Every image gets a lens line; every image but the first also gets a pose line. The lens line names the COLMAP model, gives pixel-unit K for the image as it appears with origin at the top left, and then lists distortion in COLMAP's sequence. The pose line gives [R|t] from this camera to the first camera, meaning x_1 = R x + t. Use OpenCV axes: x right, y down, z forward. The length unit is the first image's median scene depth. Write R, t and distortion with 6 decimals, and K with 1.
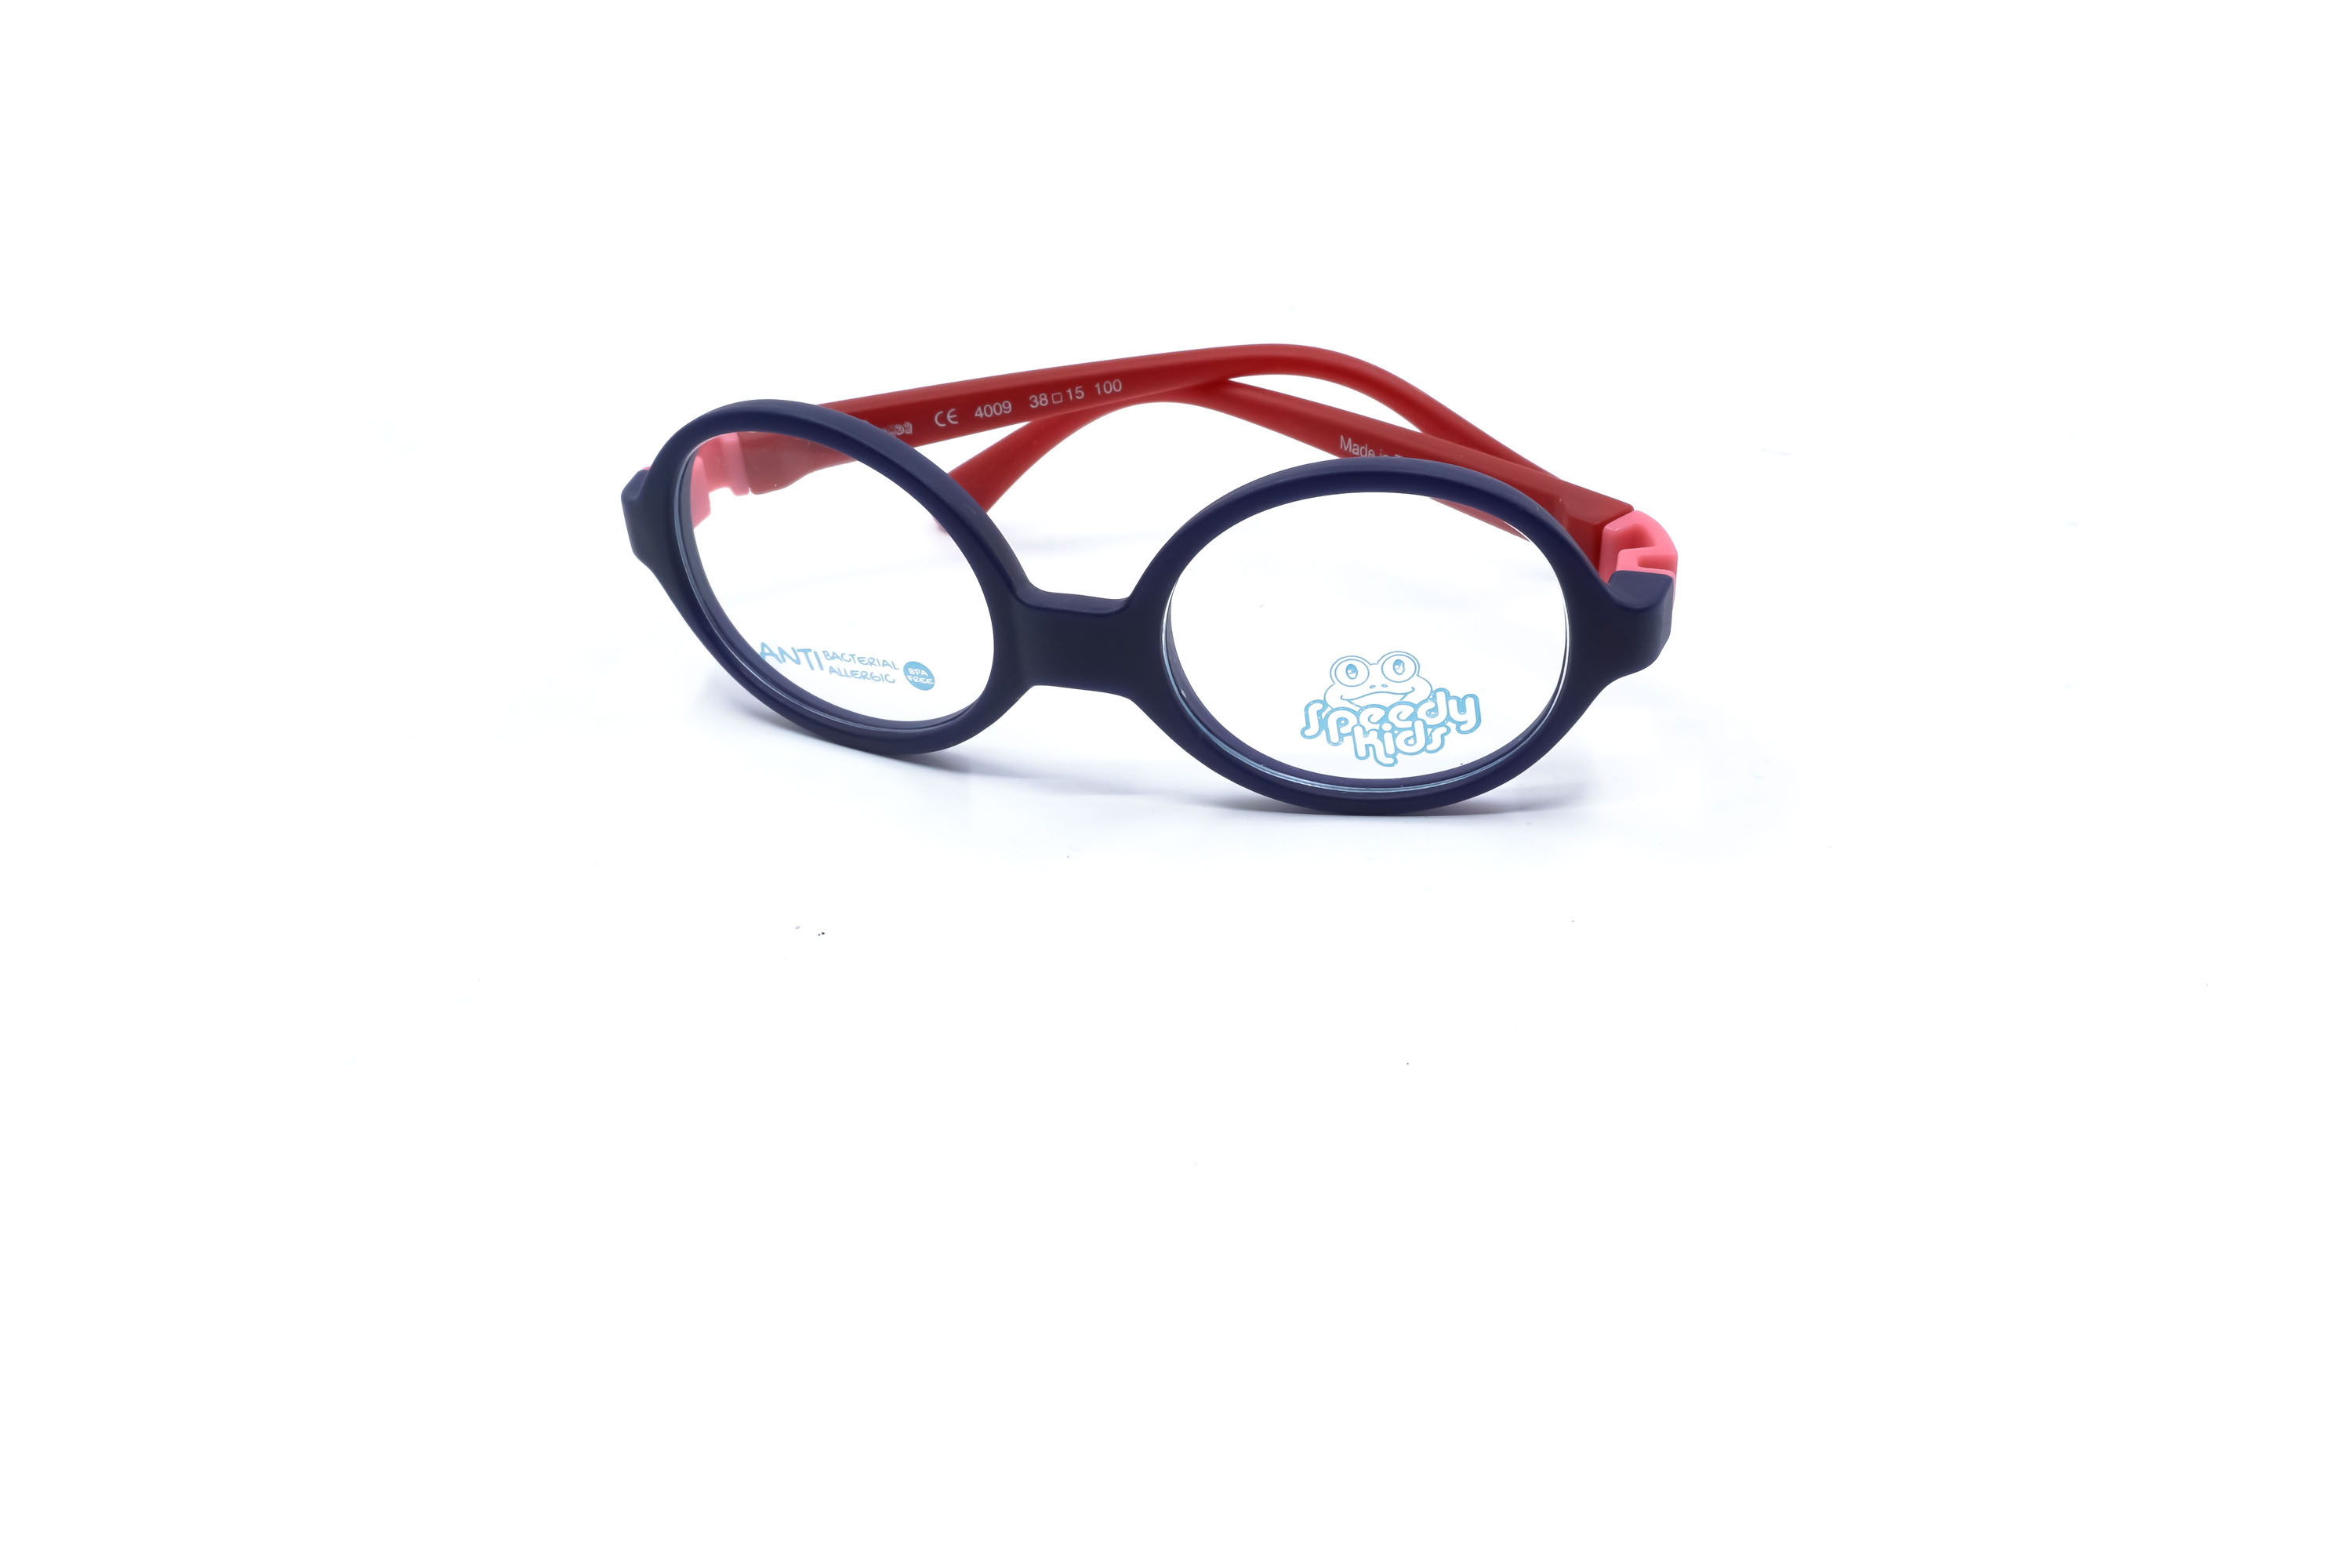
lens RADIAL K [[2389.7, 0, 1176.0], [0, 2389.7, 784.0], [0, 0, 1]] dist [-0.009698, -0.004478]
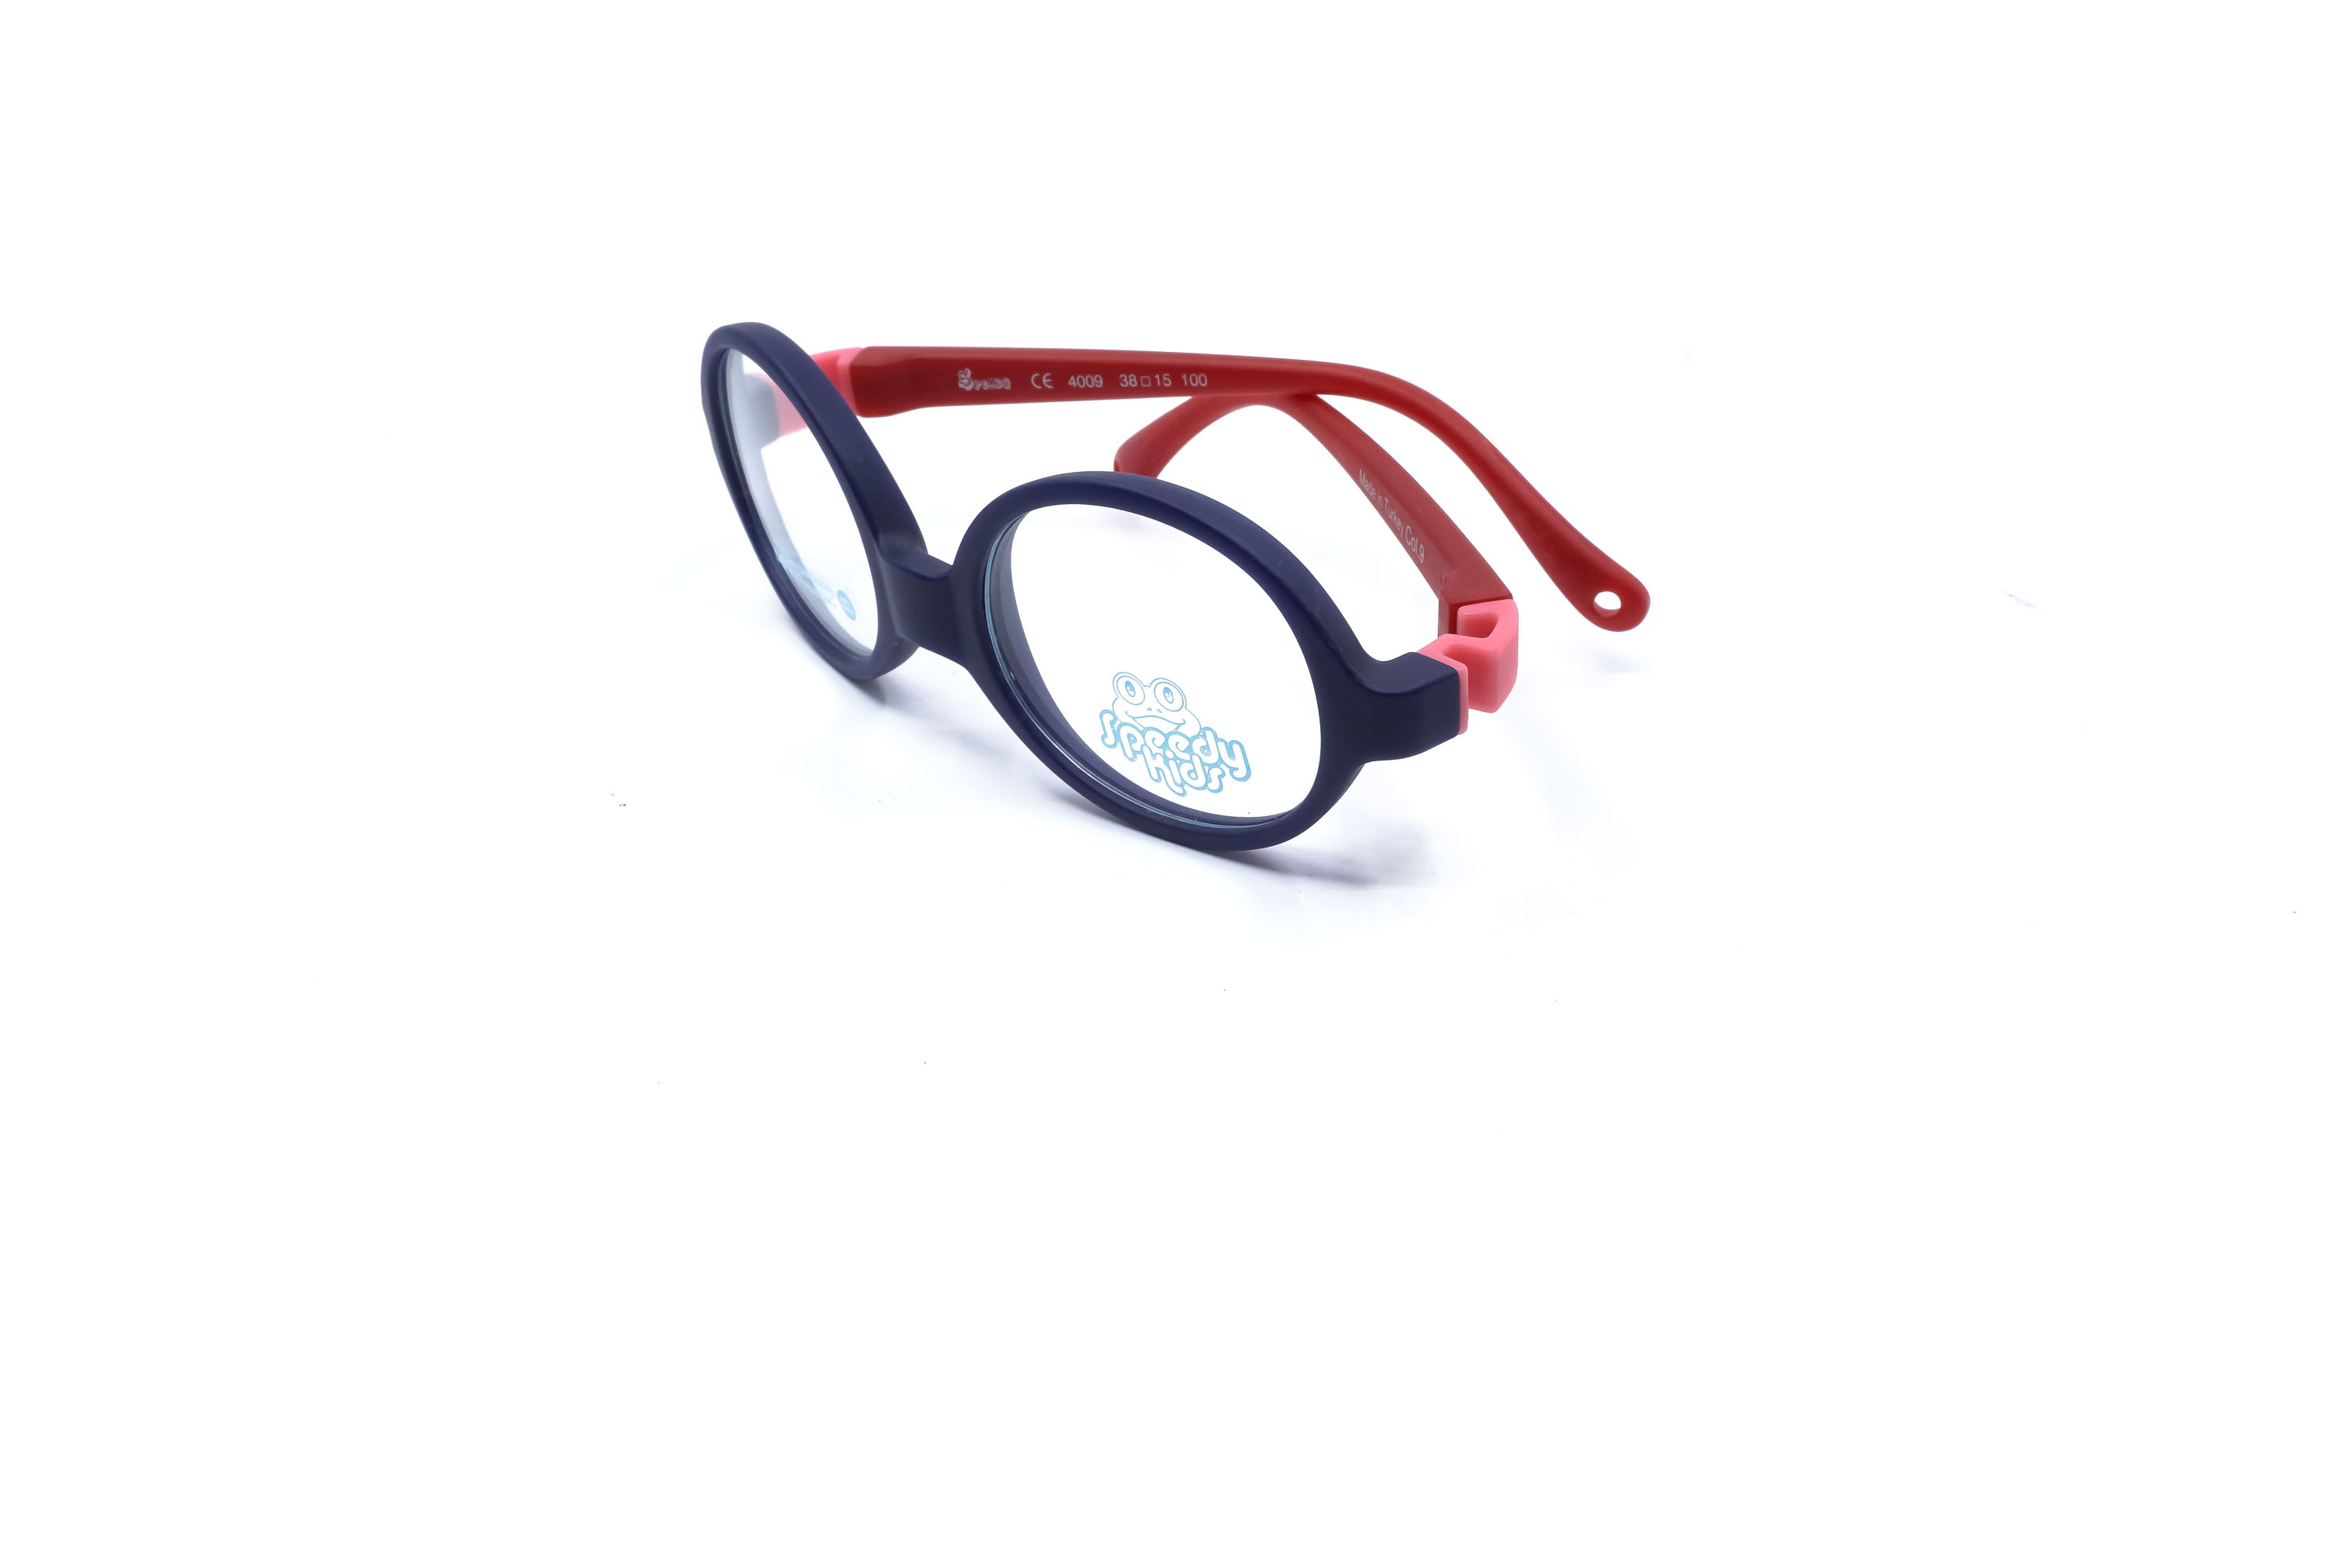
lens RADIAL K [[2389.7, 0, 1176.0], [0, 2389.7, 784.0], [0, 0, 1]] dist [-0.009698, -0.004478]
pose [[0.866612, 0.249373, -0.432199, 0.517006], [-0.244585, 0.967263, 0.067675, -0.078954], [0.434927, 0.047062, 0.899235, 0.115858]]
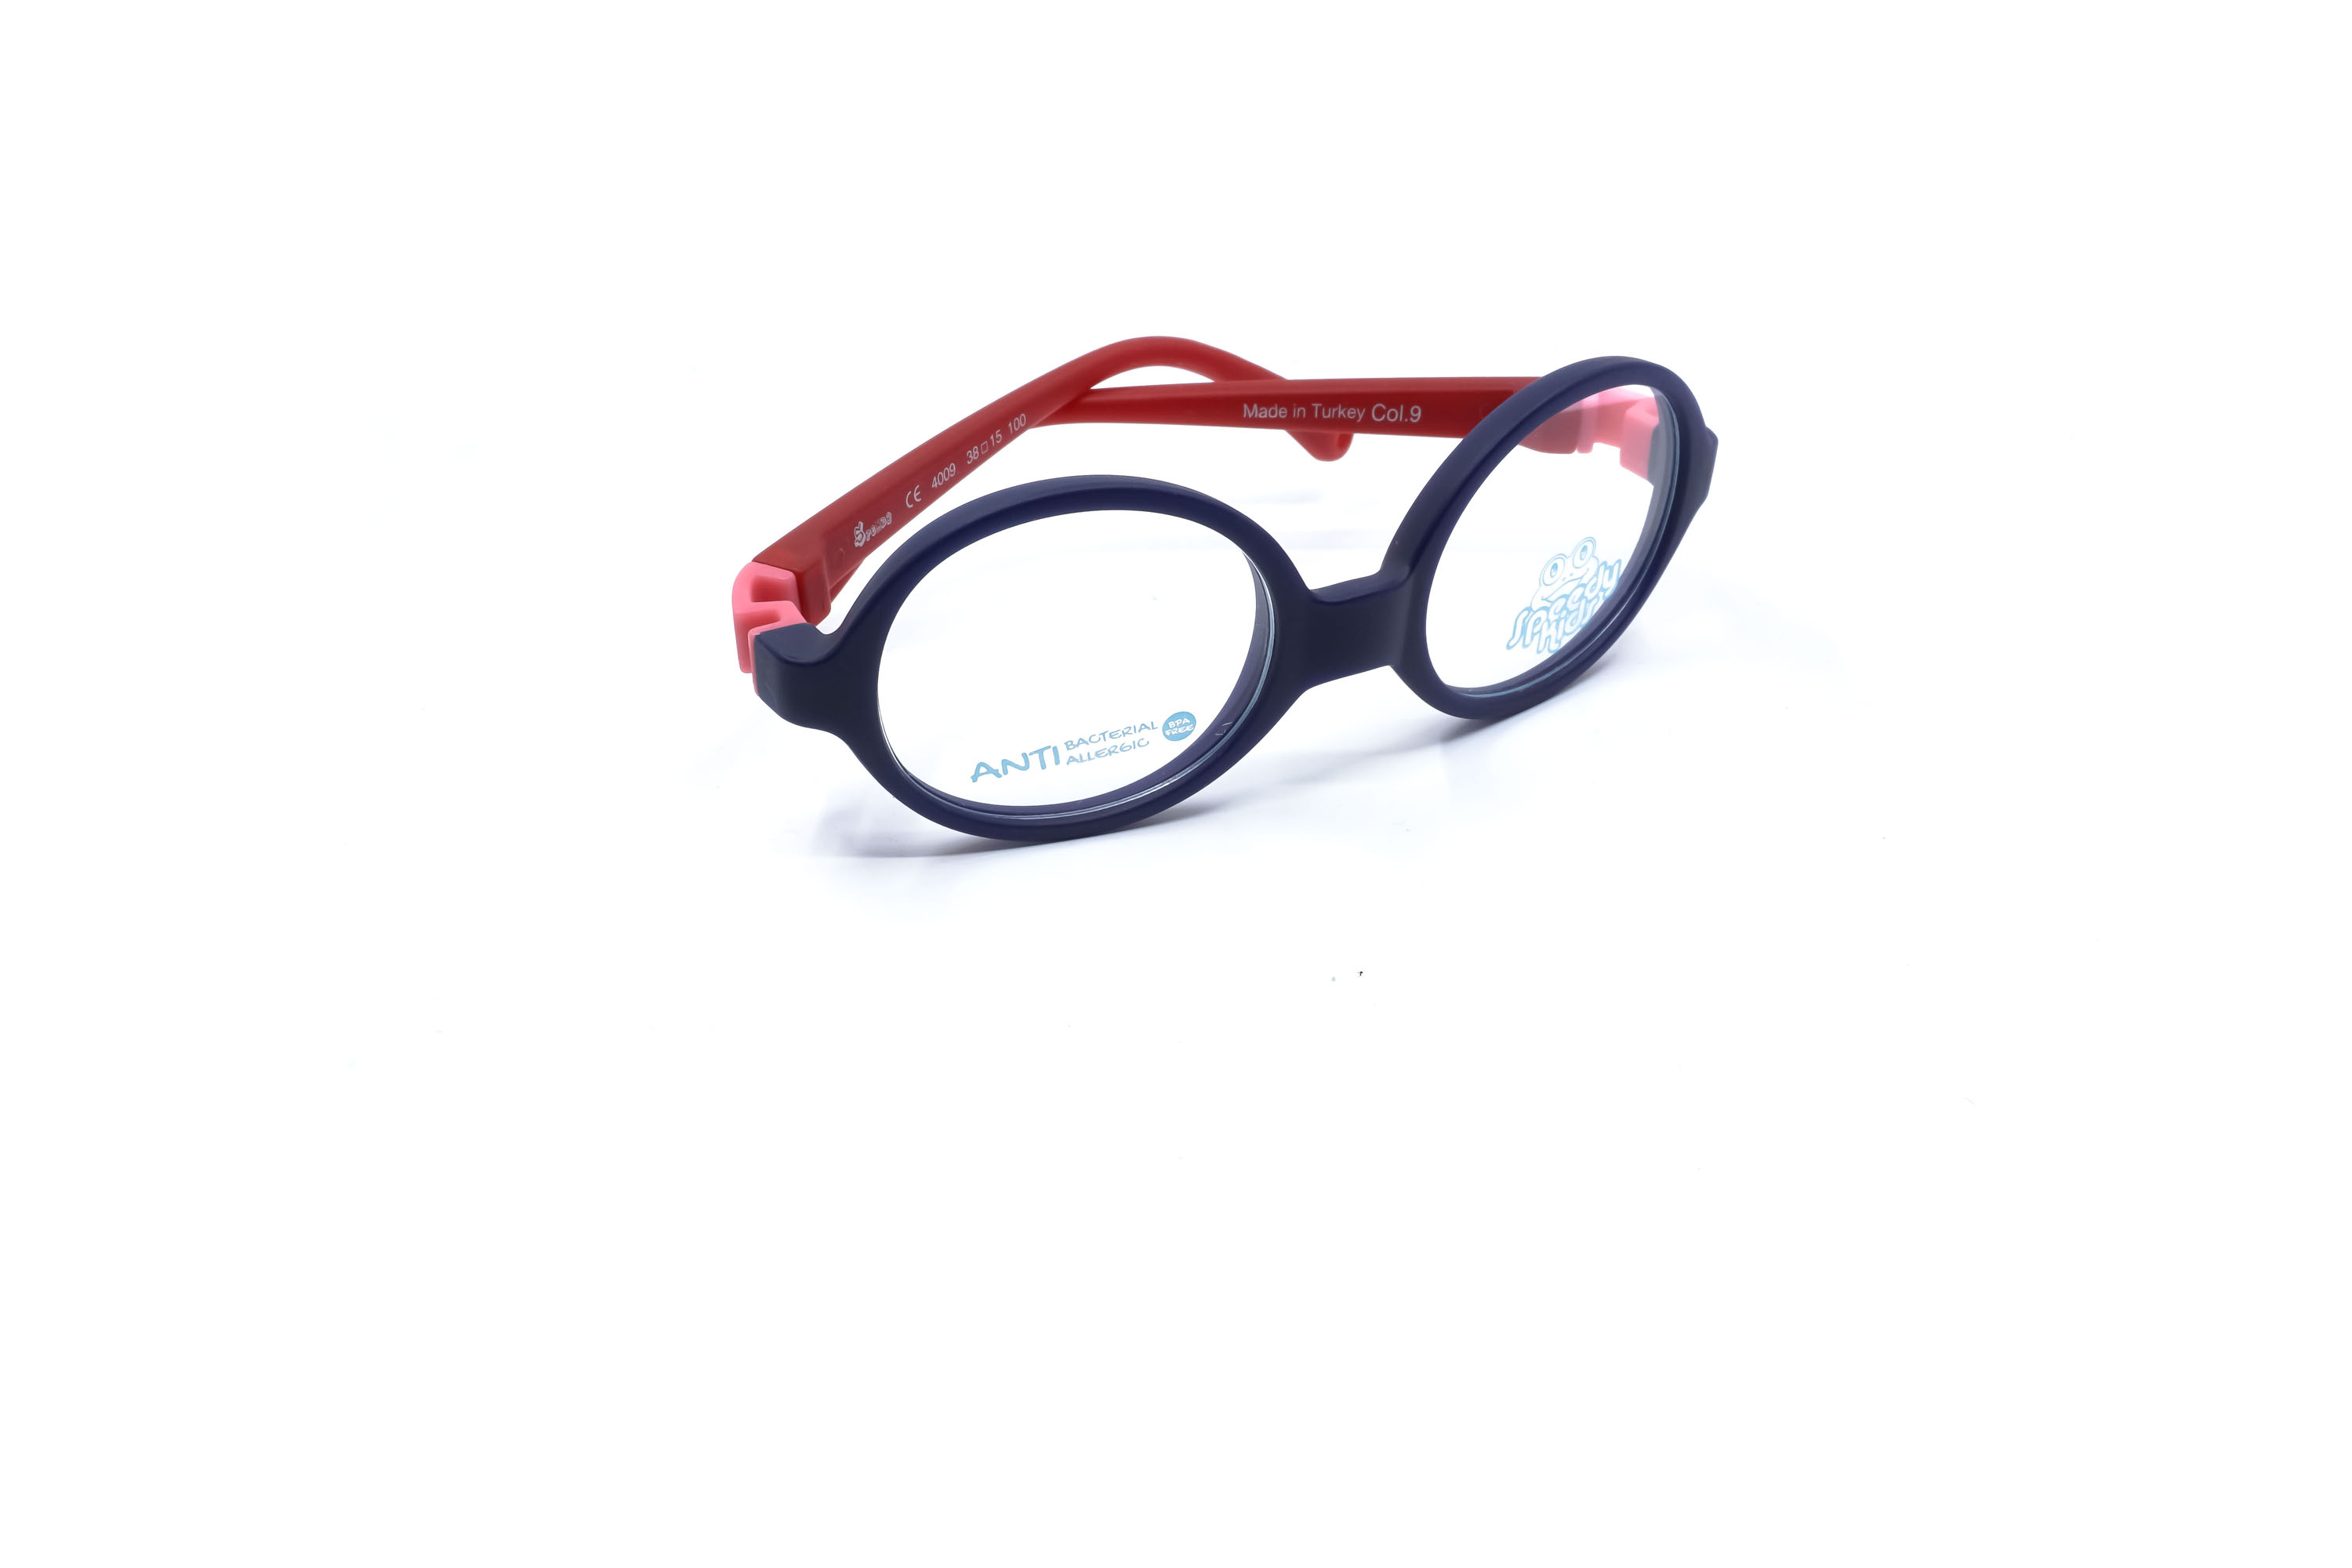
lens RADIAL K [[2389.7, 0, 1176.0], [0, 2389.7, 784.0], [0, 0, 1]] dist [-0.009698, -0.004478]
pose [[0.706788, -0.346471, 0.616773, -0.733844], [0.354143, 0.928033, 0.115492, -0.139937], [-0.612400, 0.136797, 0.778623, 0.268157]]
